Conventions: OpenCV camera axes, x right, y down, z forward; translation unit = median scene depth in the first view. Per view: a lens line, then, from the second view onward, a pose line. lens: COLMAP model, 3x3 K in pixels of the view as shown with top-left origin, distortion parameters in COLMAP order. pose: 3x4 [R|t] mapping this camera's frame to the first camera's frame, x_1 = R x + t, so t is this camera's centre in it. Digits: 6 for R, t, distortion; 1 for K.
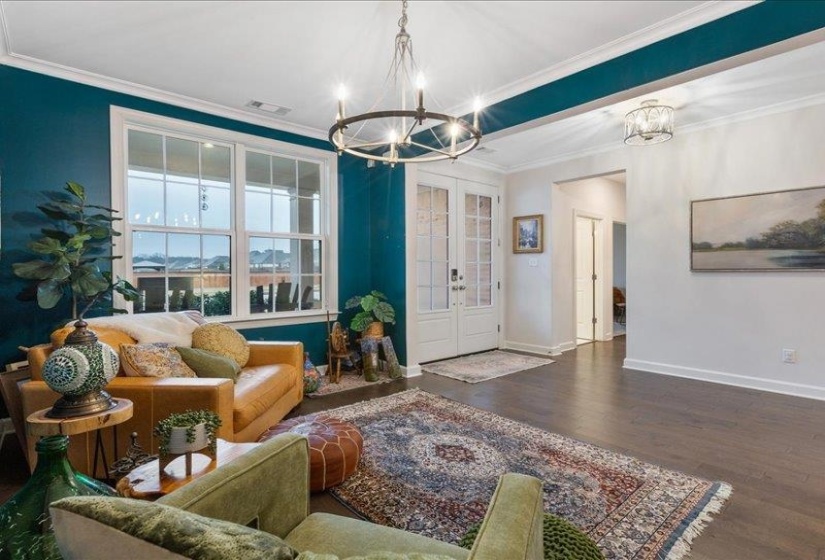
lens RADIAL K [[417.7, 0, 407.4], [0, 417.7, 271.1], [0, 0, 1]] dist [0.002571, 0.001163]
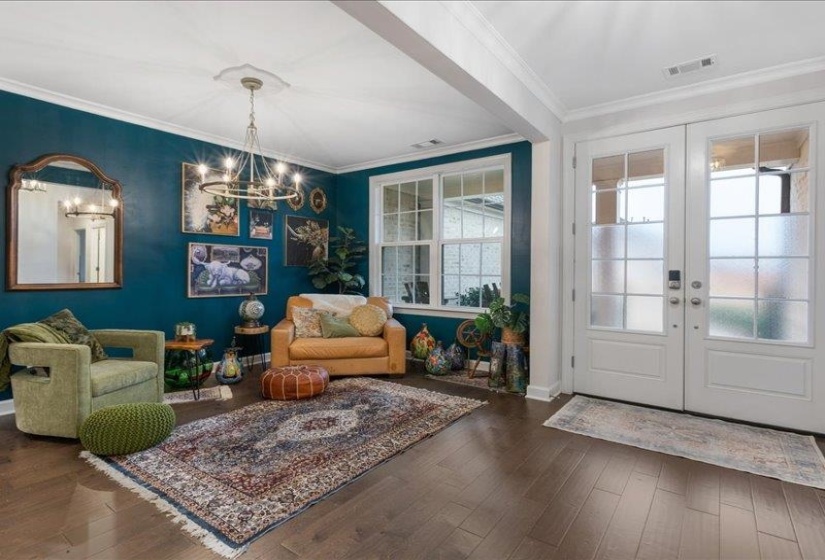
lens RADIAL K [[417.7, 0, 407.4], [0, 417.7, 271.1], [0, 0, 1]] dist [0.002571, 0.001163]
pose [[0.223102, 0.003806, -0.974788, 1.607195], [-0.009626, 0.999952, 0.001701, -0.005188], [0.974748, 0.009004, 0.223128, 1.163033]]
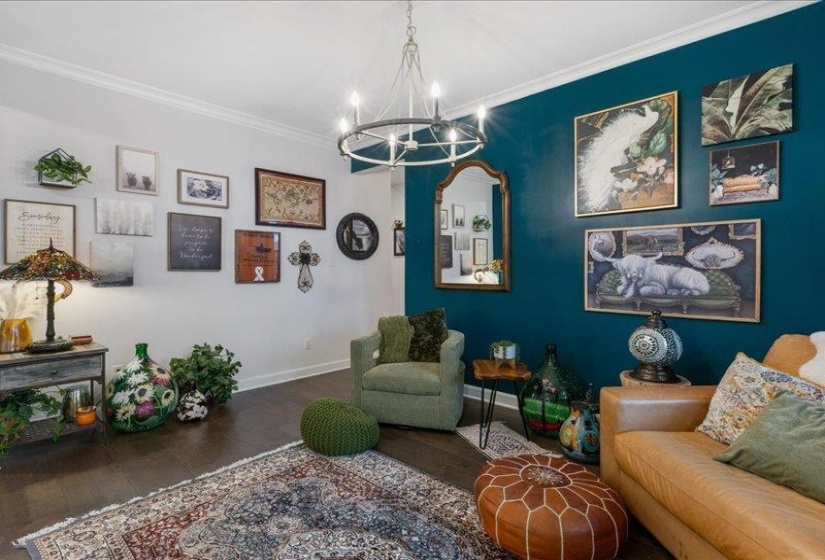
lens RADIAL K [[417.7, 0, 407.4], [0, 417.7, 271.1], [0, 0, 1]] dist [0.002571, 0.001163]
pose [[-0.995329, 0.008153, -0.096199, 0.096705], [0.007443, 0.999942, 0.007734, -0.008599], [0.096257, 0.006982, -0.995332, 1.921484]]
